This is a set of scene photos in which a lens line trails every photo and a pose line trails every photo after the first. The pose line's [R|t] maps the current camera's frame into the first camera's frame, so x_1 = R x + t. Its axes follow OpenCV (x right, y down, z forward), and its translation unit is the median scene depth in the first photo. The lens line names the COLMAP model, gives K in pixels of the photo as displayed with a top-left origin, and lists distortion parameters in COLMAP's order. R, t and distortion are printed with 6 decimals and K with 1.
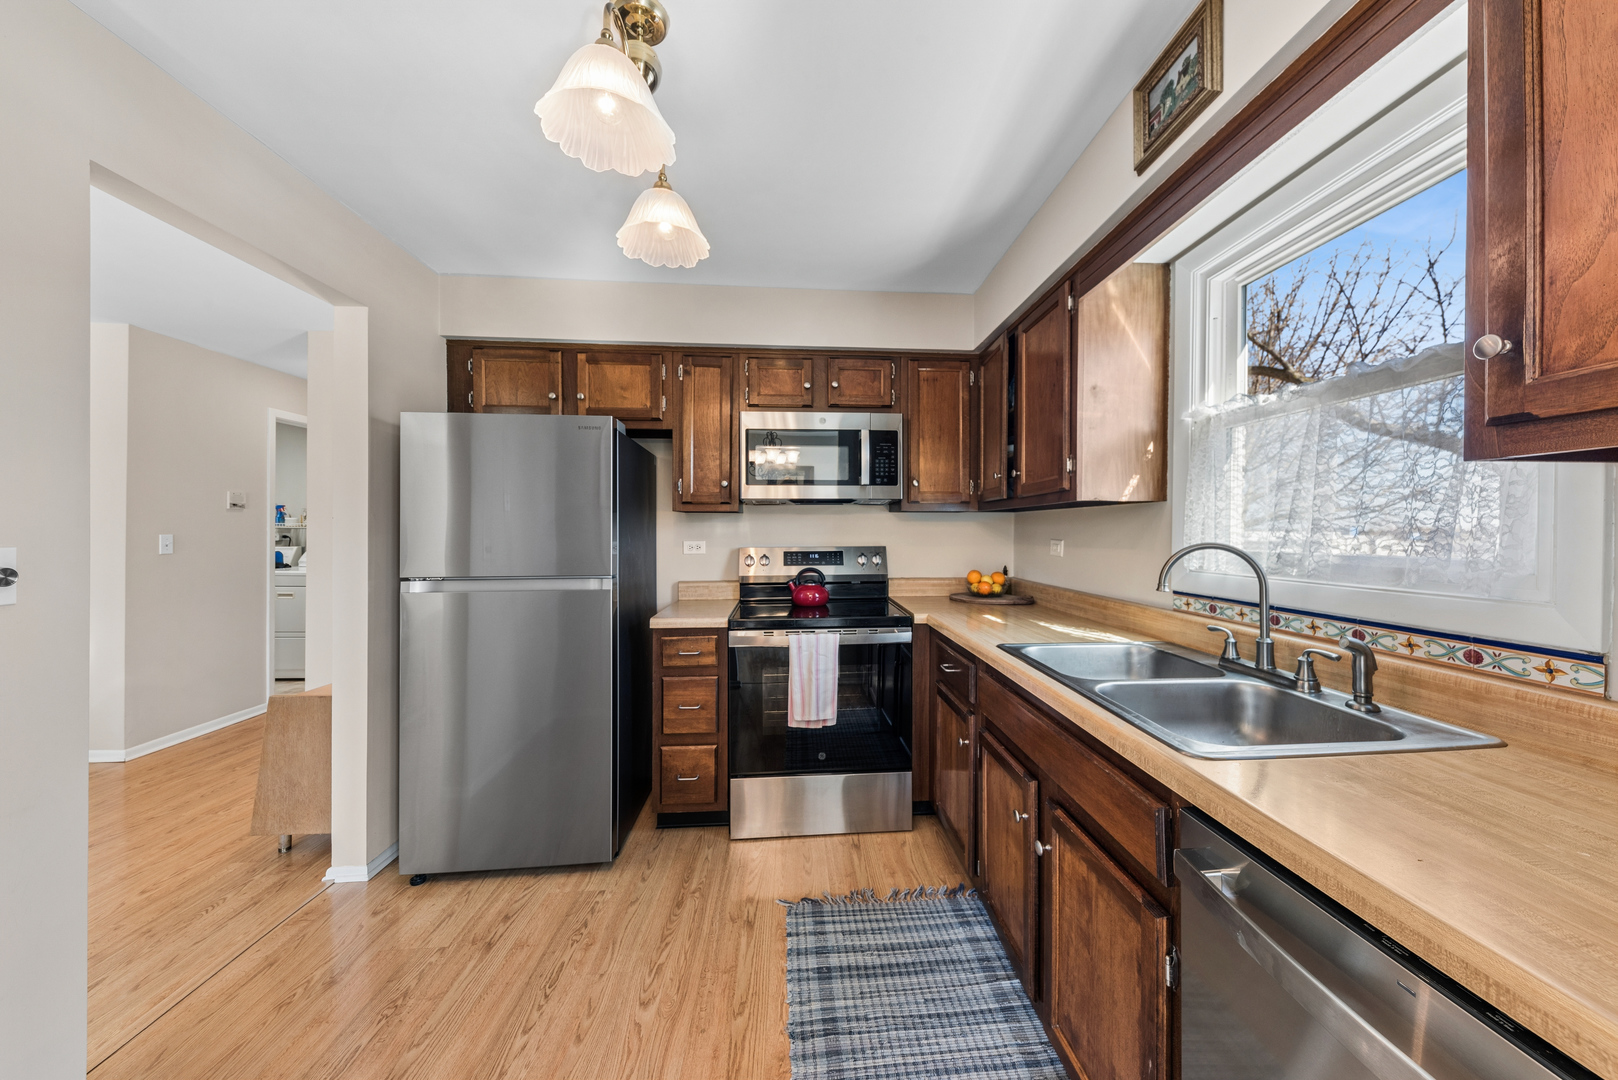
lens RADIAL K [[556.5, 0, 834.2], [0, 556.5, 529.9], [0, 0, 1]] dist [0.001379, -0.000546]
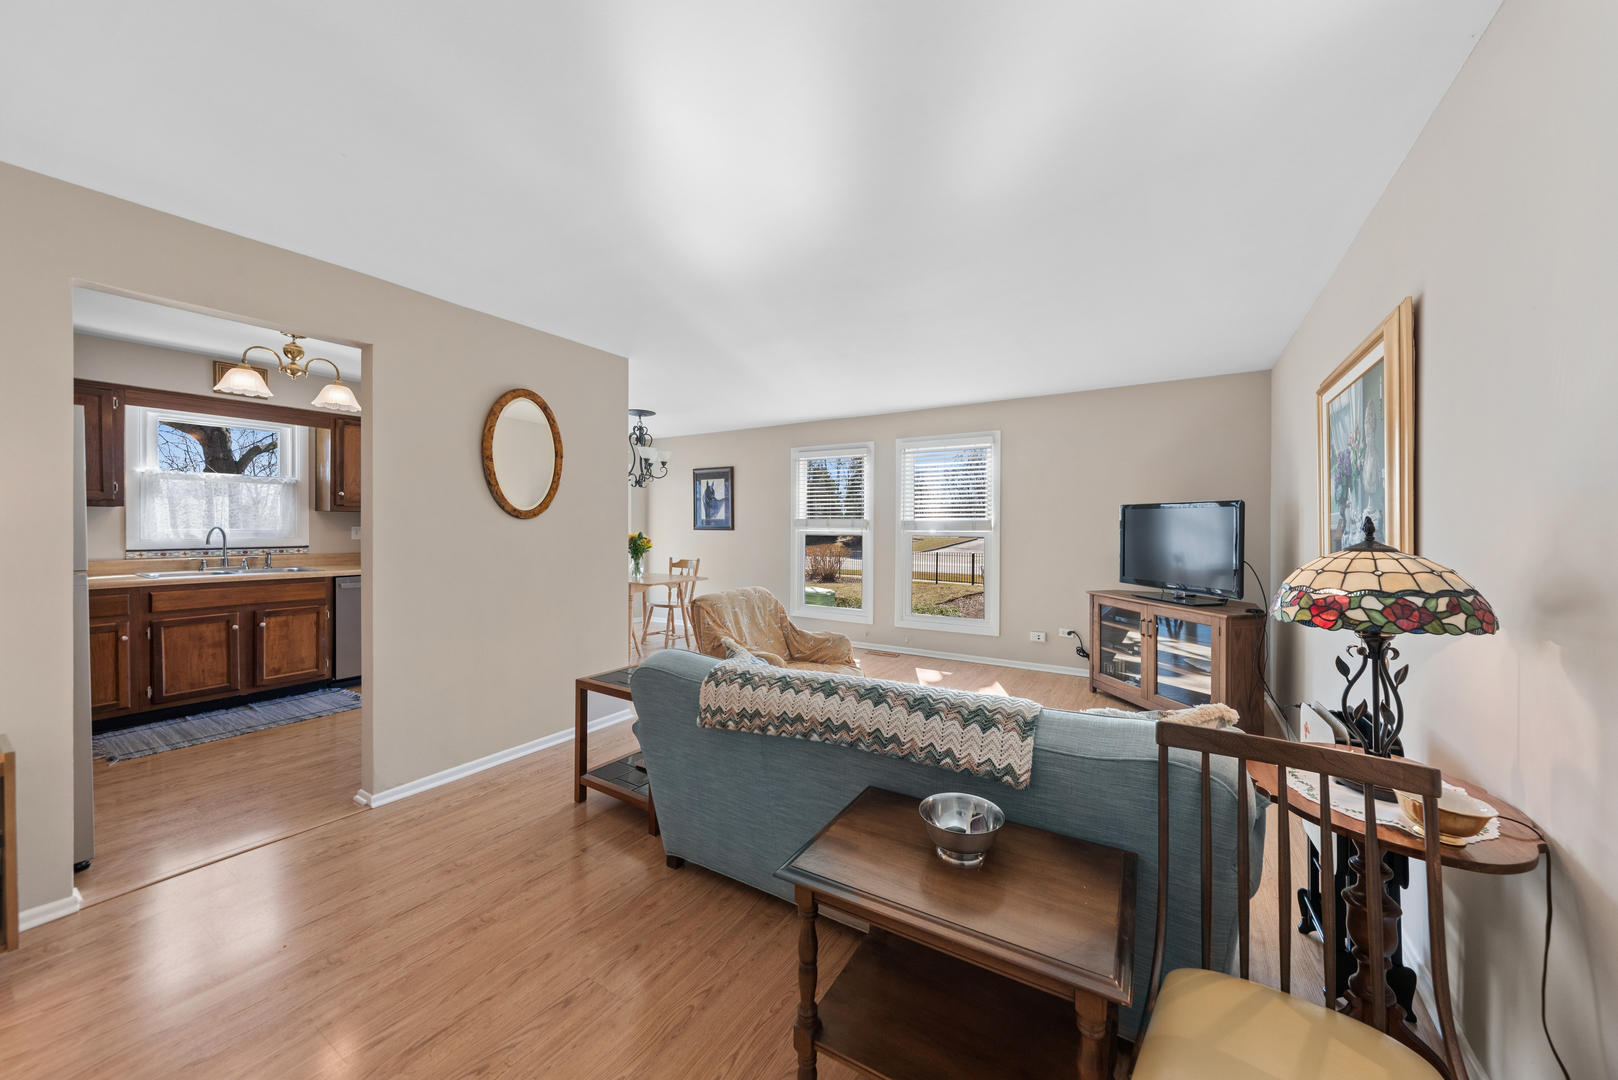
lens RADIAL K [[556.5, 0, 824.3], [0, 556.5, 527.4], [0, 0, 1]] dist [0.001379, -0.000546]
pose [[-0.809437, -0.009506, 0.587130, -2.859613], [-0.007662, 0.999955, 0.005627, -0.009945], [-0.587157, 0.000056, -0.809473, 1.198430]]
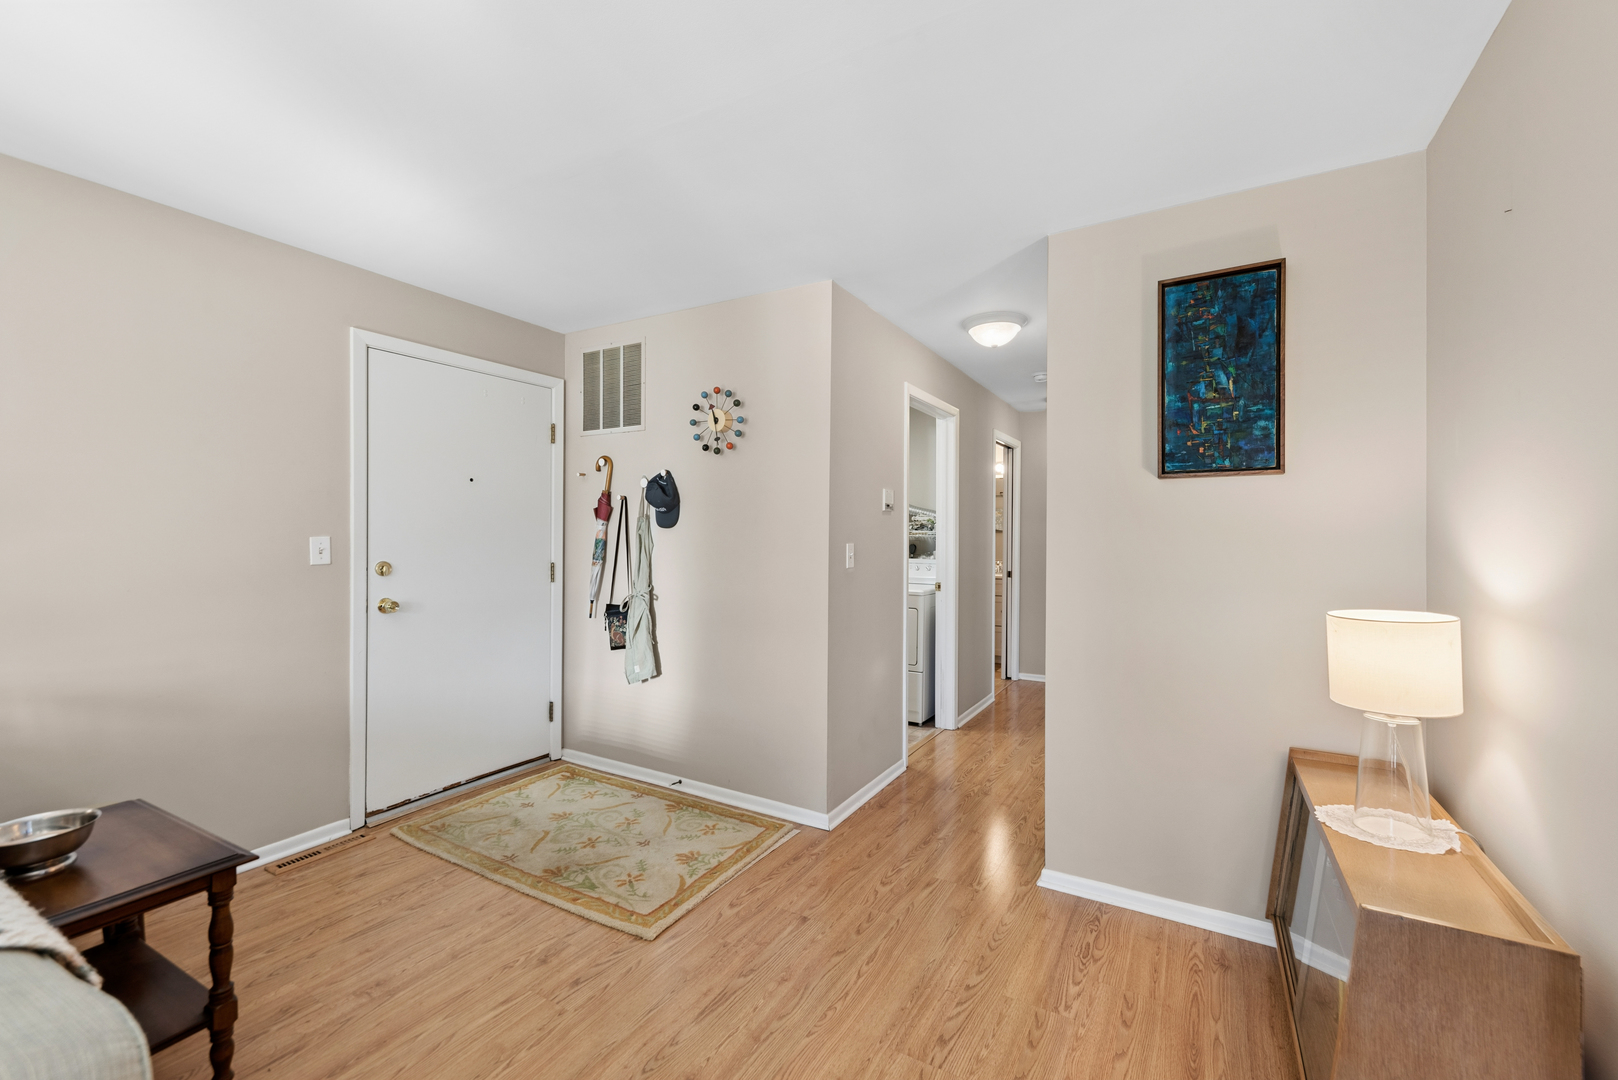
lens RADIAL K [[650.0, 0, 814.5], [0, 650.0, 531.0], [0, 0, 1]] dist [0.002804, 0.000130]
pose [[0.819611, -0.008719, -0.572855, -1.402663], [-0.000527, 0.999872, -0.015972, 0.009112], [0.572921, 0.013392, 0.819501, 0.413706]]
